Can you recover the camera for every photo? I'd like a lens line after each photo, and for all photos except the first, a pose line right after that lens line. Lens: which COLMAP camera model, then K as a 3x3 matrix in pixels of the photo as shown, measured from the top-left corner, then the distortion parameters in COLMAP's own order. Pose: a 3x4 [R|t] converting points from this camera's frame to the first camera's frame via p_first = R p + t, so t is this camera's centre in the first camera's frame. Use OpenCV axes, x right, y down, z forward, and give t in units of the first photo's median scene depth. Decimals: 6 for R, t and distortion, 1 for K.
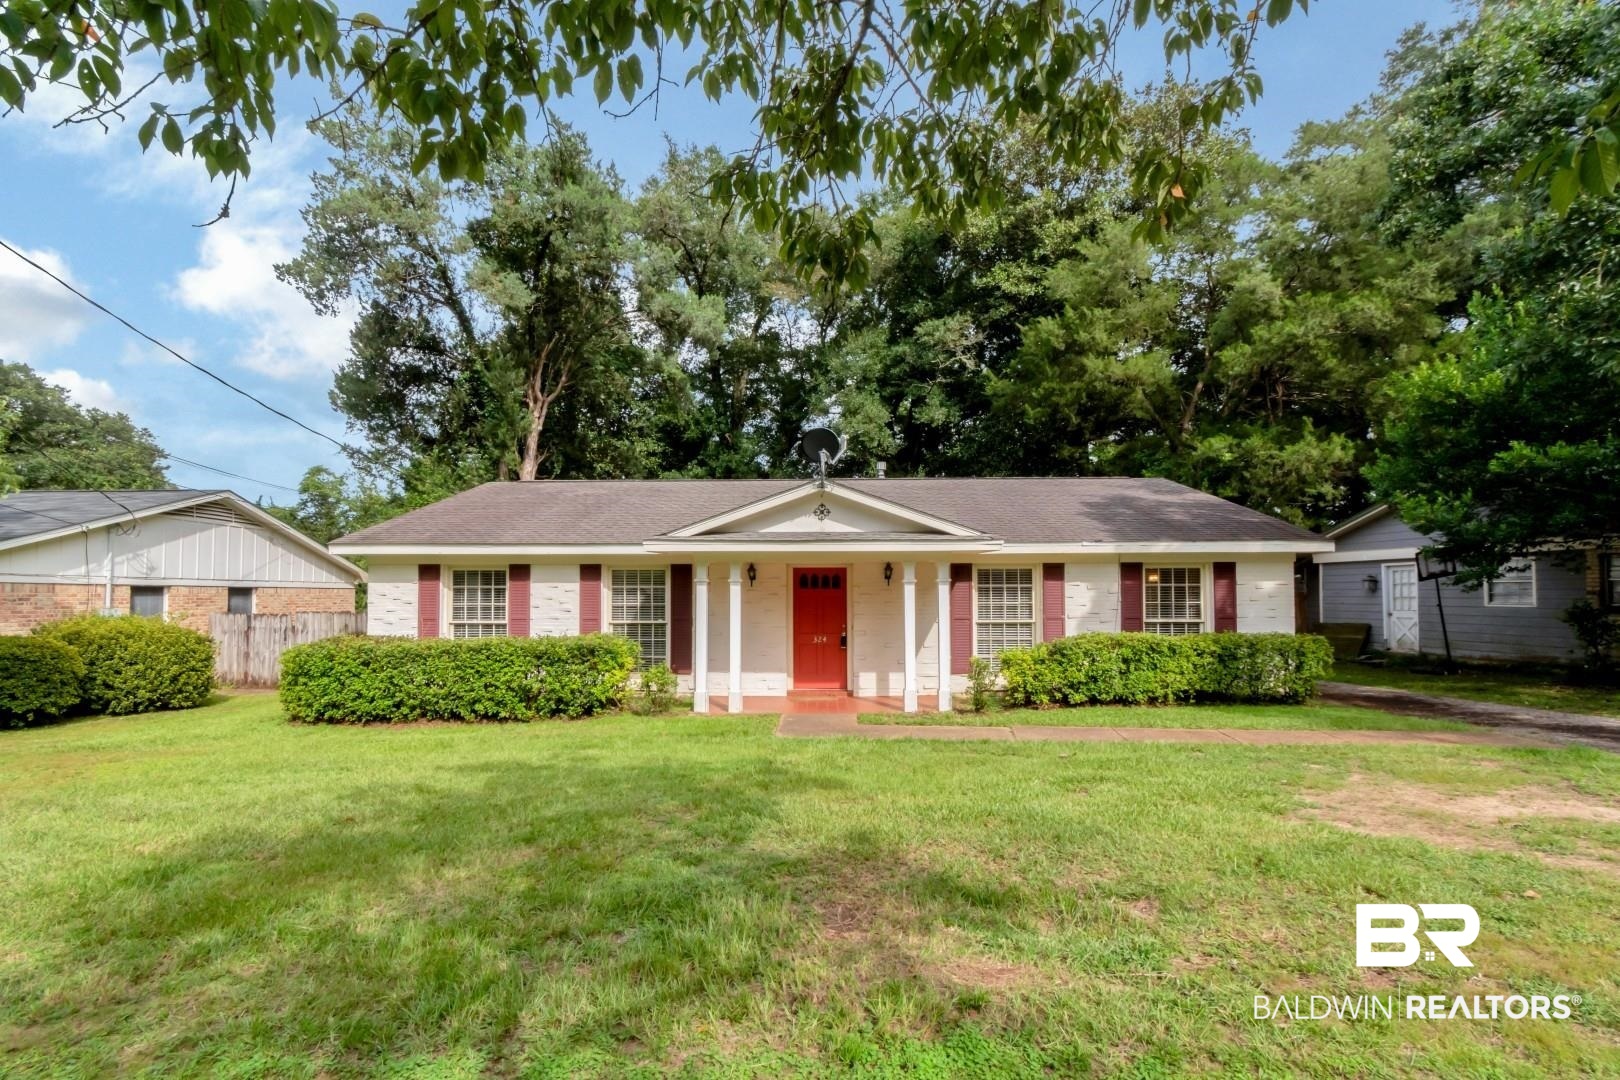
lens RADIAL K [[662.3, 0, 810.4], [0, 662.3, 557.4], [0, 0, 1]] dist [0.005259, -0.000992]
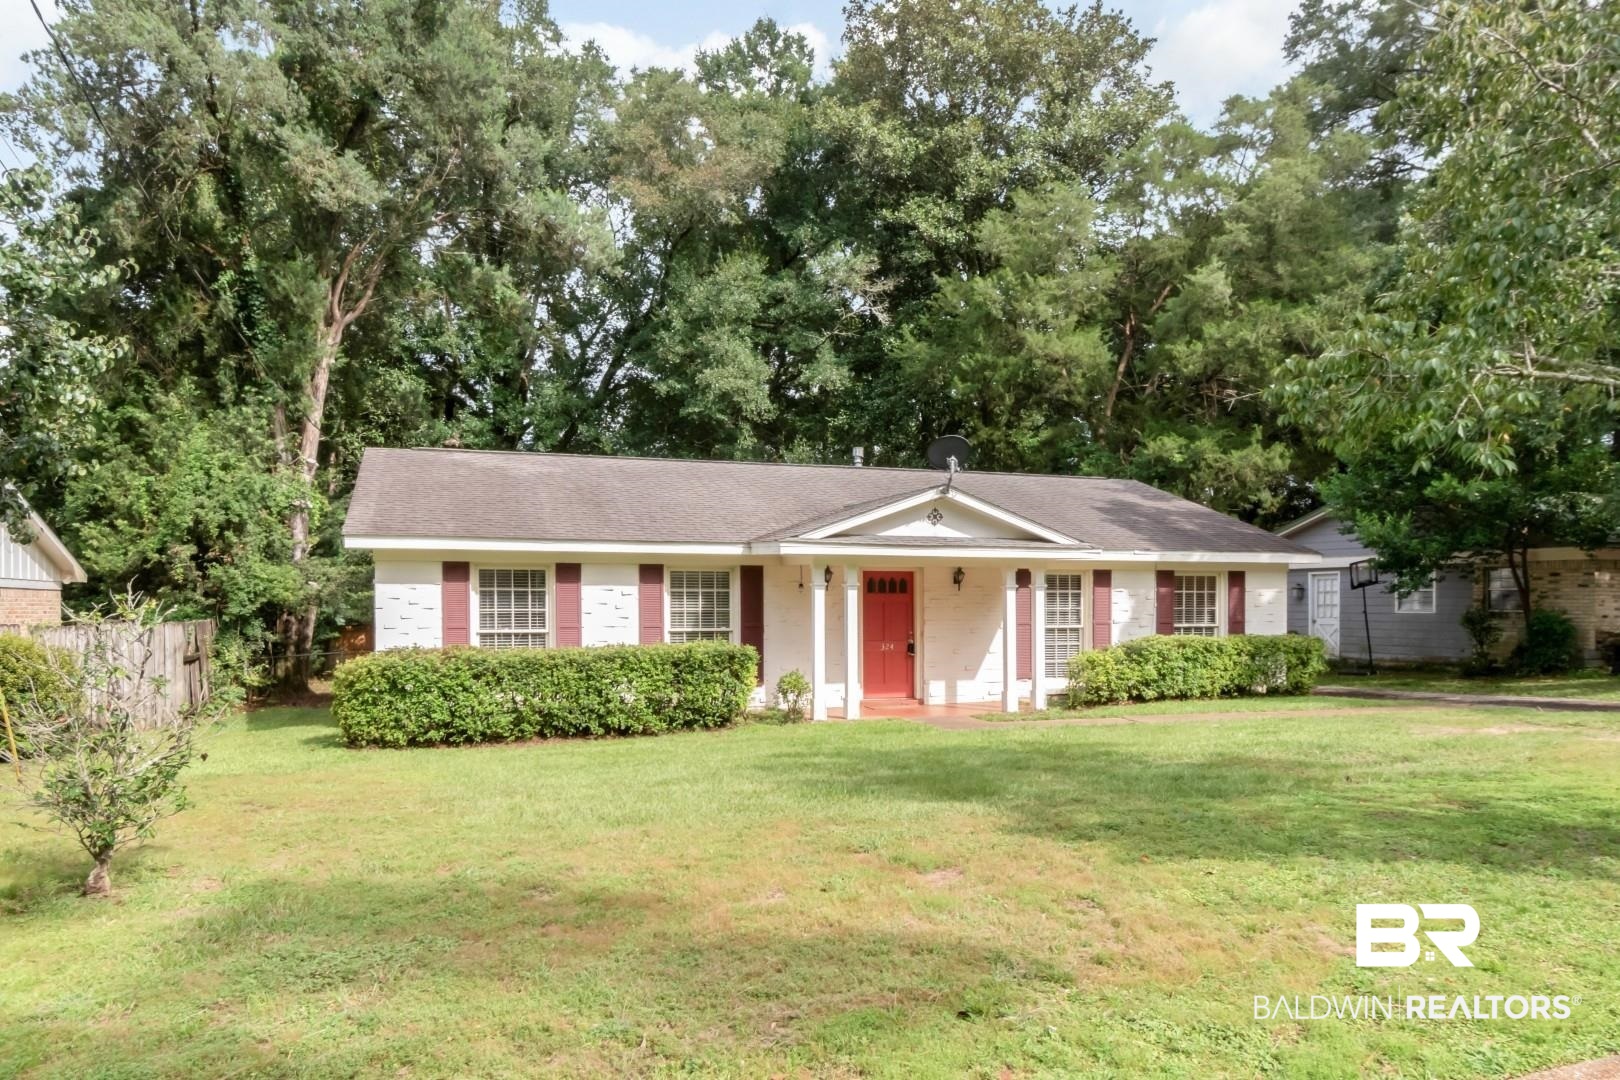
lens RADIAL K [[979.3, 0, 813.4], [0, 979.3, 574.5], [0, 0, 1]] dist [0.009426, 0.003302]
pose [[0.947476, 0.011359, 0.319624, -0.536012], [-0.019846, 0.999531, 0.023308, -0.010546], [-0.319209, -0.028427, 0.947258, -0.293442]]
